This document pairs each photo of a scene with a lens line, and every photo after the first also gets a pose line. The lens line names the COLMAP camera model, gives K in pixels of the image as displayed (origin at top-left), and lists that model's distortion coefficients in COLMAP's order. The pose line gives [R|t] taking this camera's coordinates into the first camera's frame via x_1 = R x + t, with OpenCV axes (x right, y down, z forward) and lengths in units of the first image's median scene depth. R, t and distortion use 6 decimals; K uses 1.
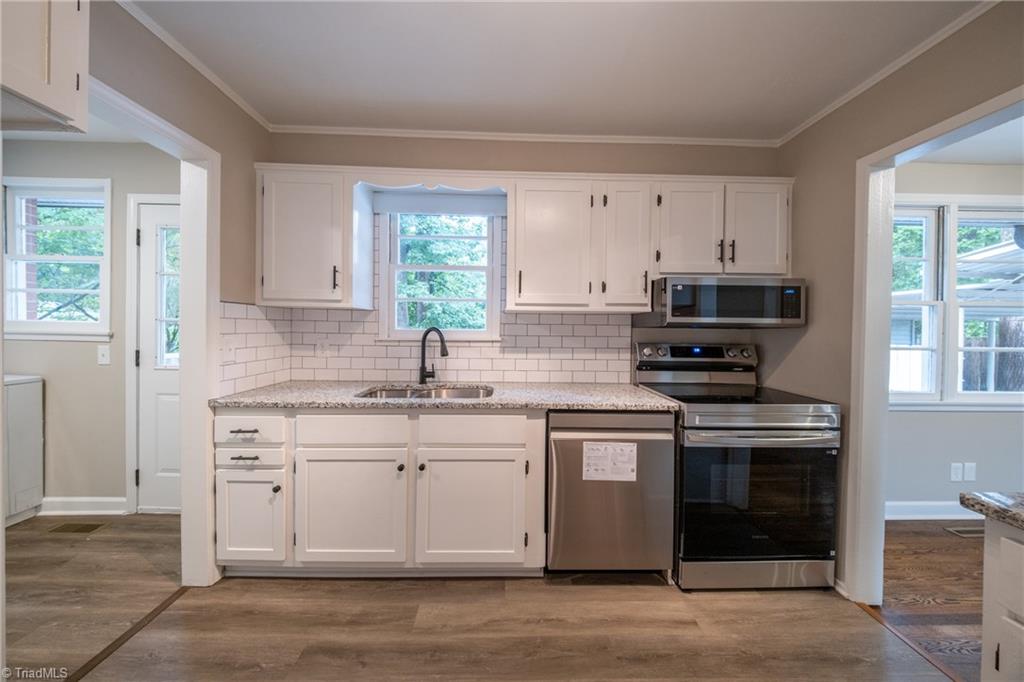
lens RADIAL K [[354.3, 0, 509.6], [0, 354.3, 331.8], [0, 0, 1]] dist [-0.011893, -0.000131]
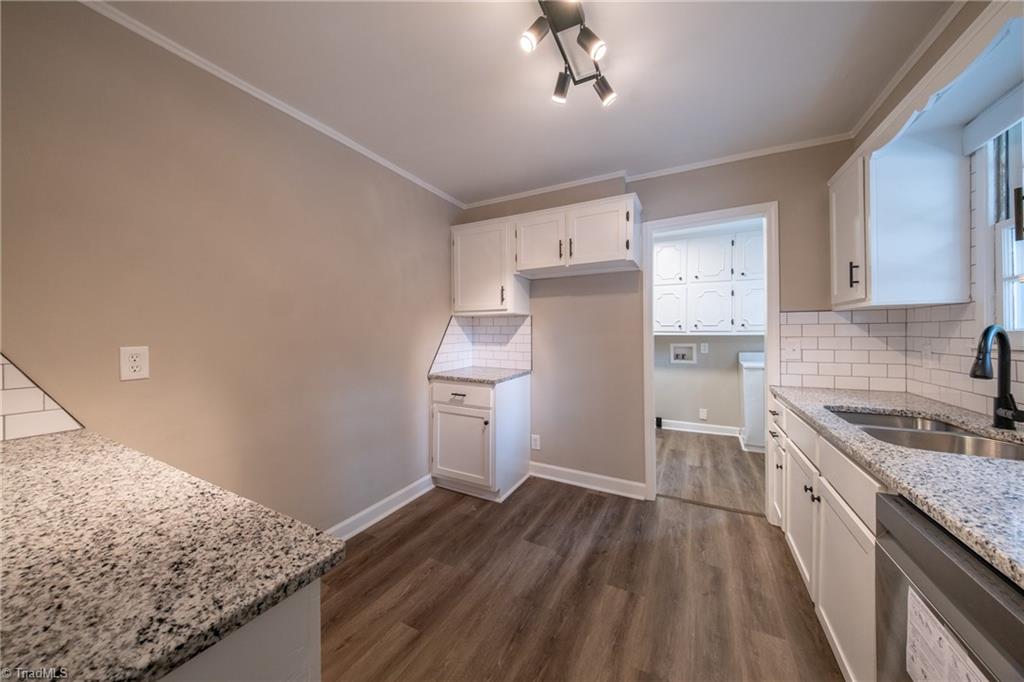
lens RADIAL K [[354.3, 0, 509.6], [0, 354.3, 331.8], [0, 0, 1]] dist [-0.011893, -0.000131]
pose [[-0.479059, -0.012794, -0.877689, 0.711180], [-0.015774, 0.999858, -0.005965, 0.012140], [0.877641, 0.010987, -0.479193, 0.660532]]
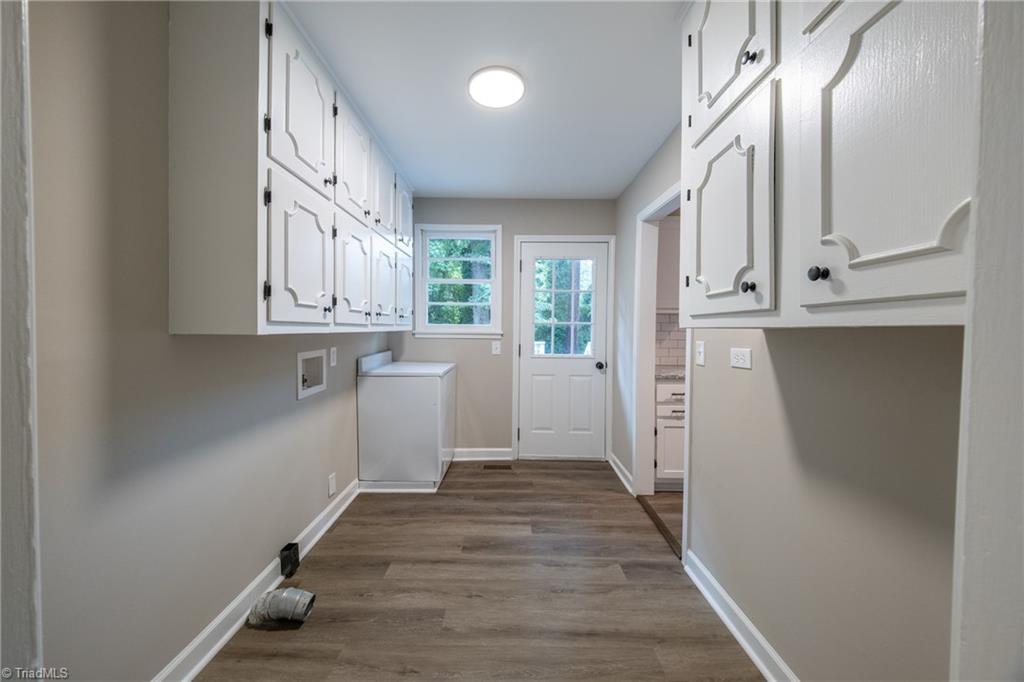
lens RADIAL K [[339.5, 0, 502.1], [0, 339.5, 334.2], [0, 0, 1]] dist [0.000190, -0.000020]
pose [[0.999387, -0.005879, -0.034503, -1.289516], [0.005875, 0.999983, -0.000205, 0.011695], [0.034503, 0.000003, 0.999405, -0.461529]]
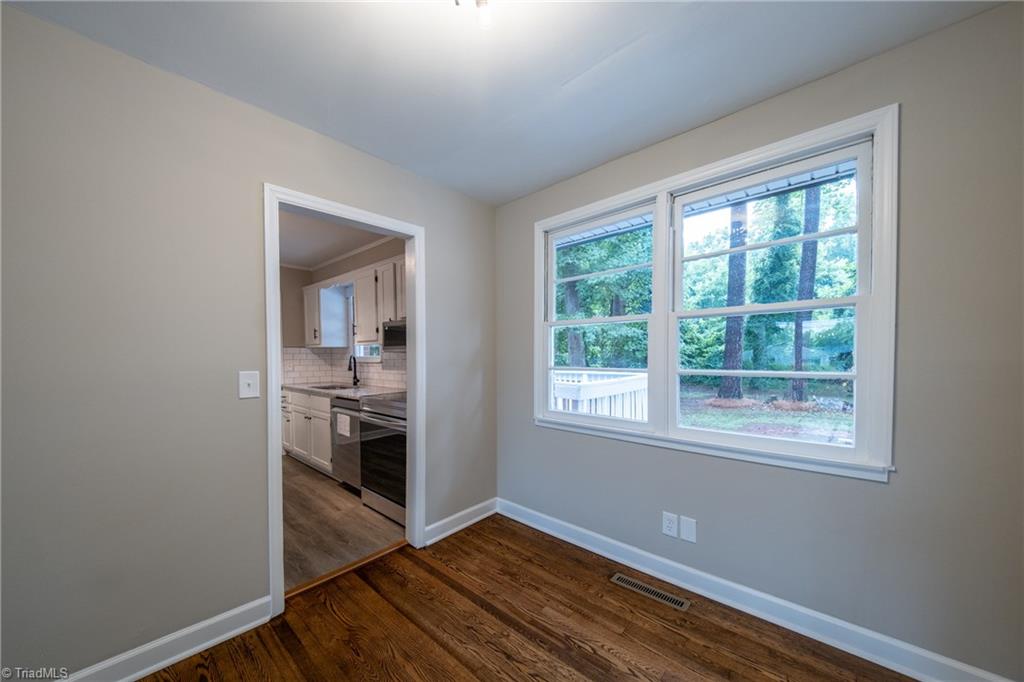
lens RADIAL K [[357.1, 0, 508.7], [0, 357.1, 369.7], [0, 0, 1]] dist [-0.000148, -0.000074]
pose [[0.734408, 0.009819, -0.678637, 1.930136], [0.004028, 0.999815, 0.018825, 0.035249], [0.678697, -0.016559, 0.734232, 0.171549]]
